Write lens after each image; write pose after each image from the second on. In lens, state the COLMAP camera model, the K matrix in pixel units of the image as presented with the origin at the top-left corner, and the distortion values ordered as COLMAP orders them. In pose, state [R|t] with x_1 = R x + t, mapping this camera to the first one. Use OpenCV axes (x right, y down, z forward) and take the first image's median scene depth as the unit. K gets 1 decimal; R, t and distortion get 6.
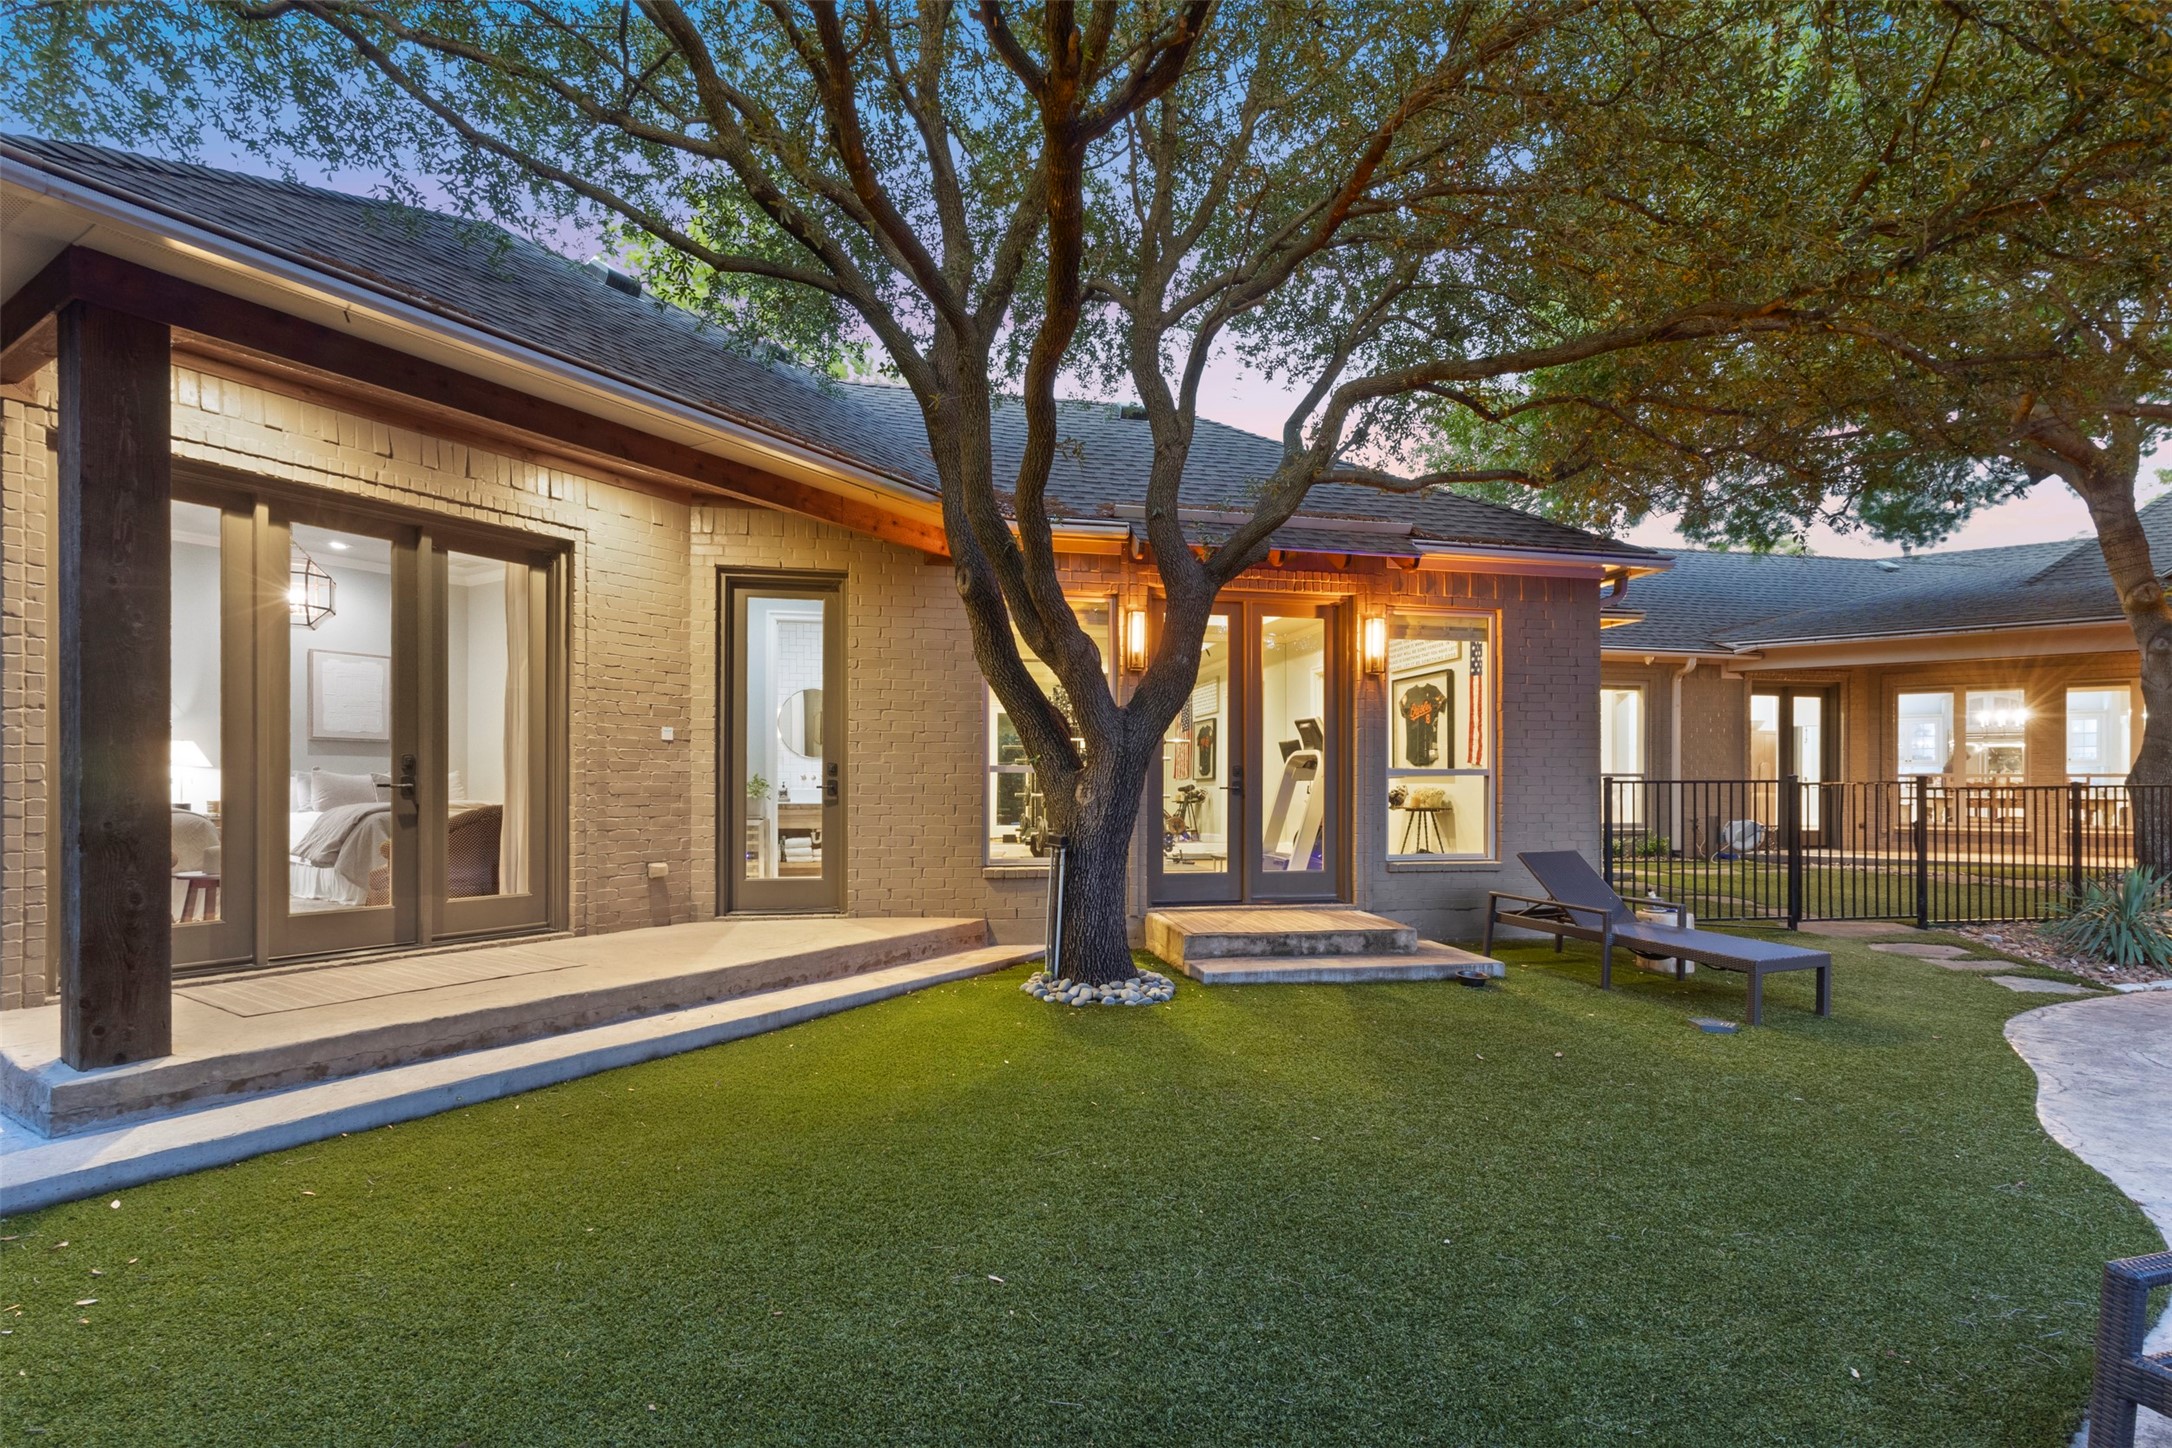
lens RADIAL K [[1021.2, 0, 1087.2], [0, 1021.2, 776.7], [0, 0, 1]] dist [0.014523, -0.005522]
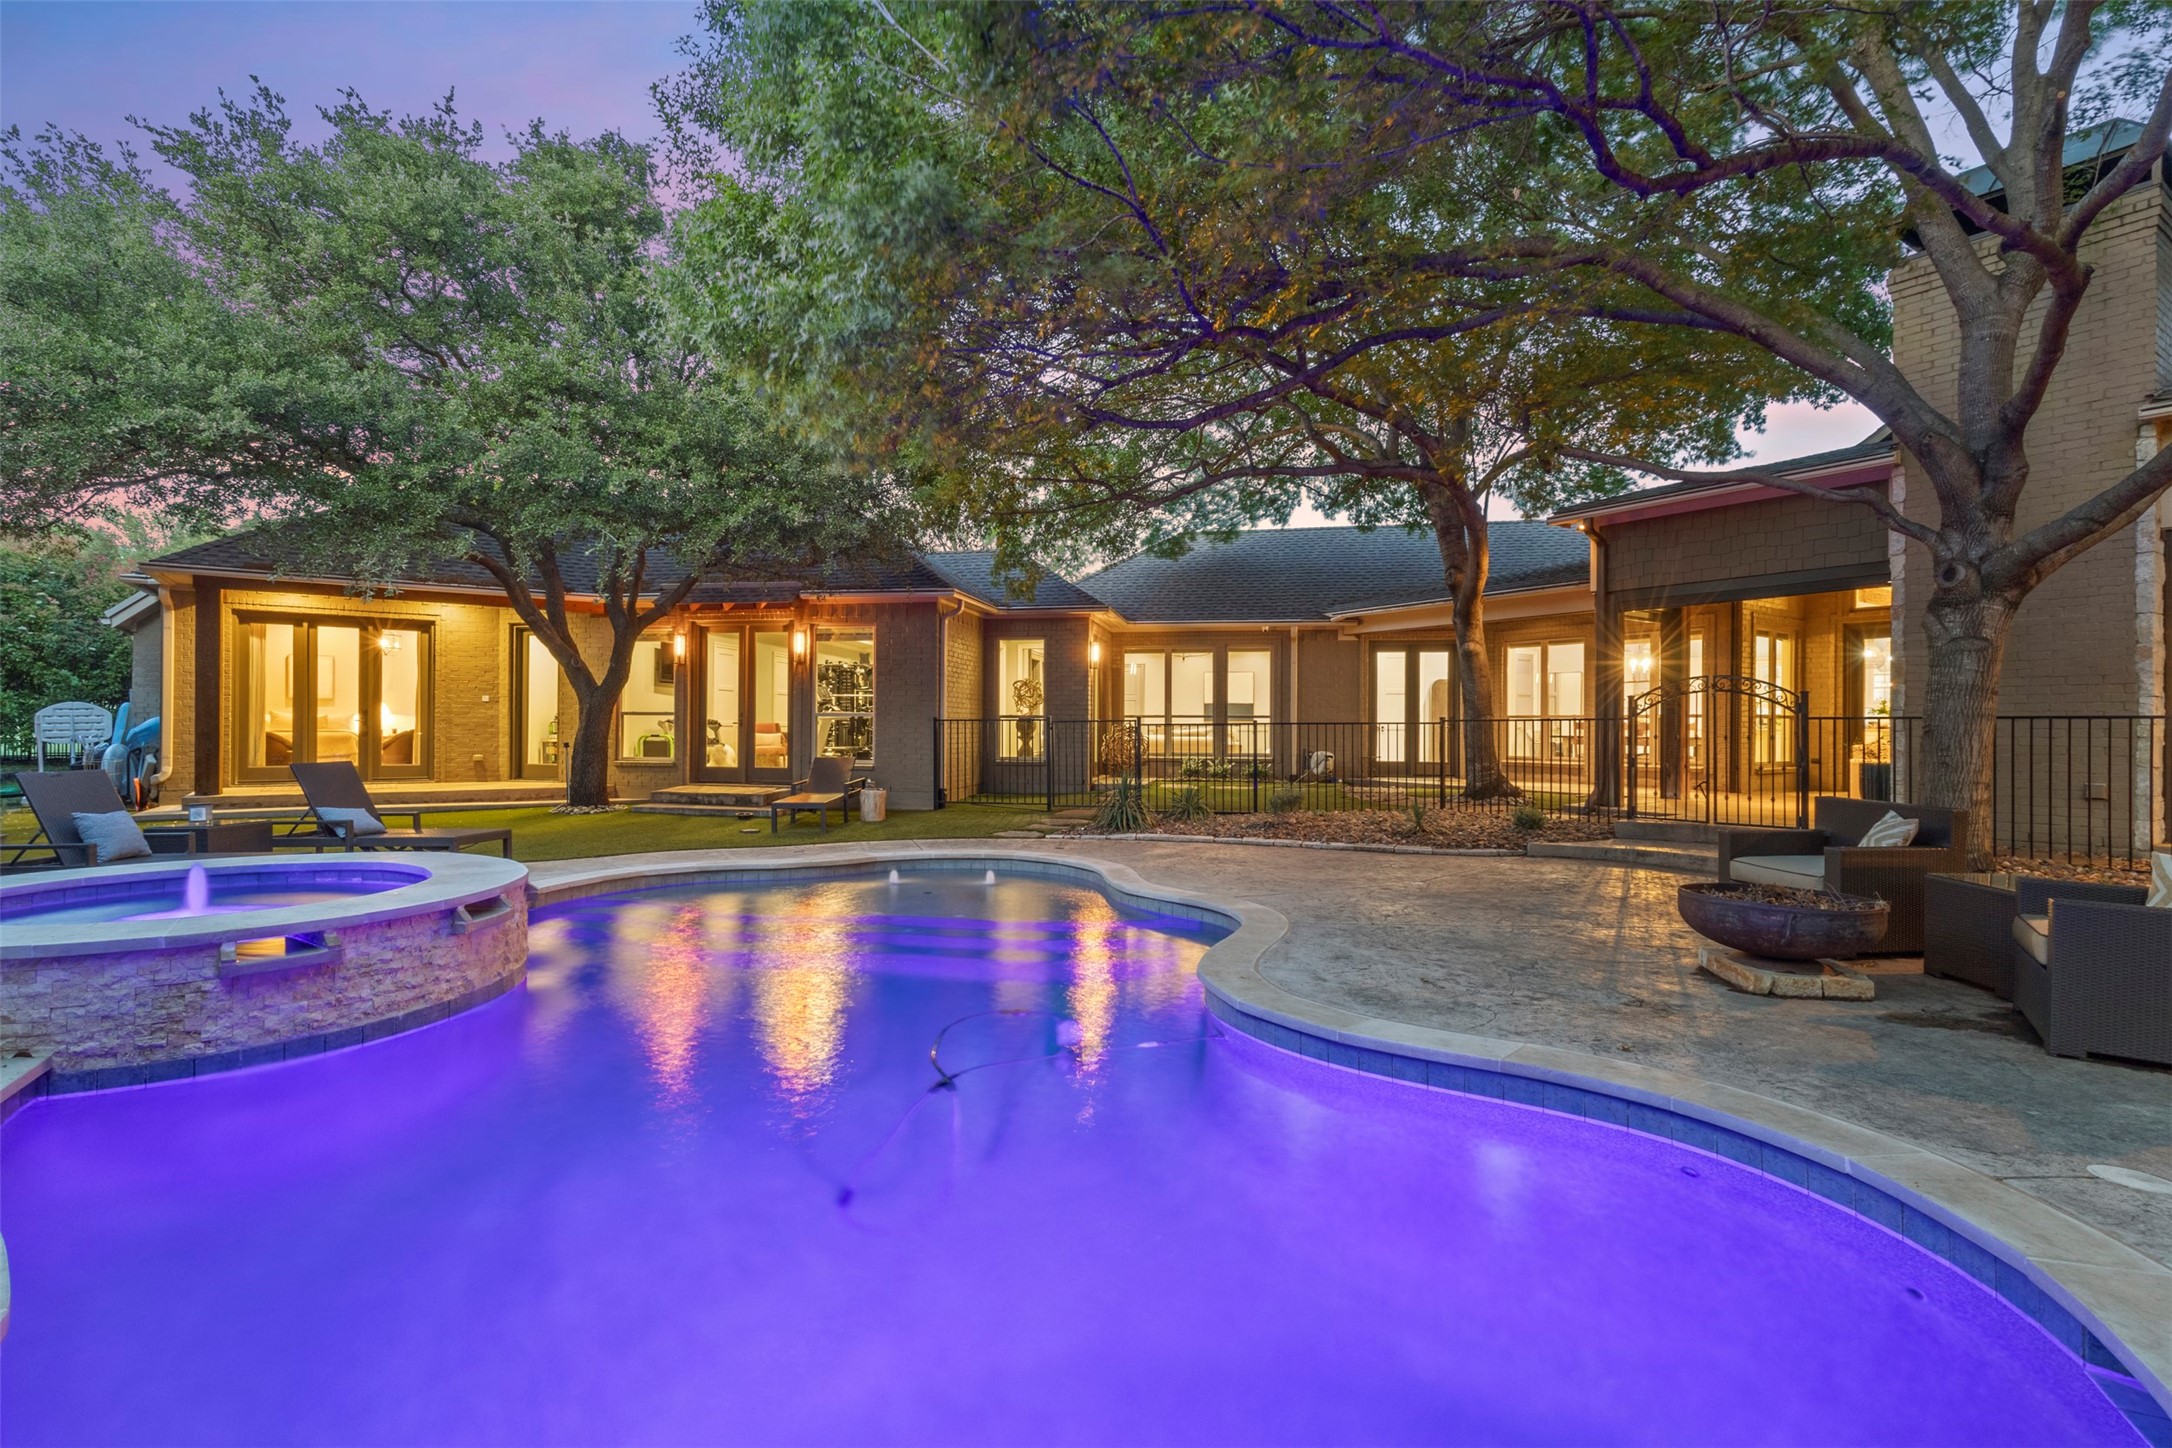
lens RADIAL K [[981.1, 0, 1080.6], [0, 981.1, 723.5], [0, 0, 1]] dist [0.011493, -0.007563]
pose [[0.922663, 0.001755, -0.385603, 1.285285], [-0.000755, 0.999996, 0.002744, 0.005326], [0.385607, -0.002241, 0.922661, -0.402539]]
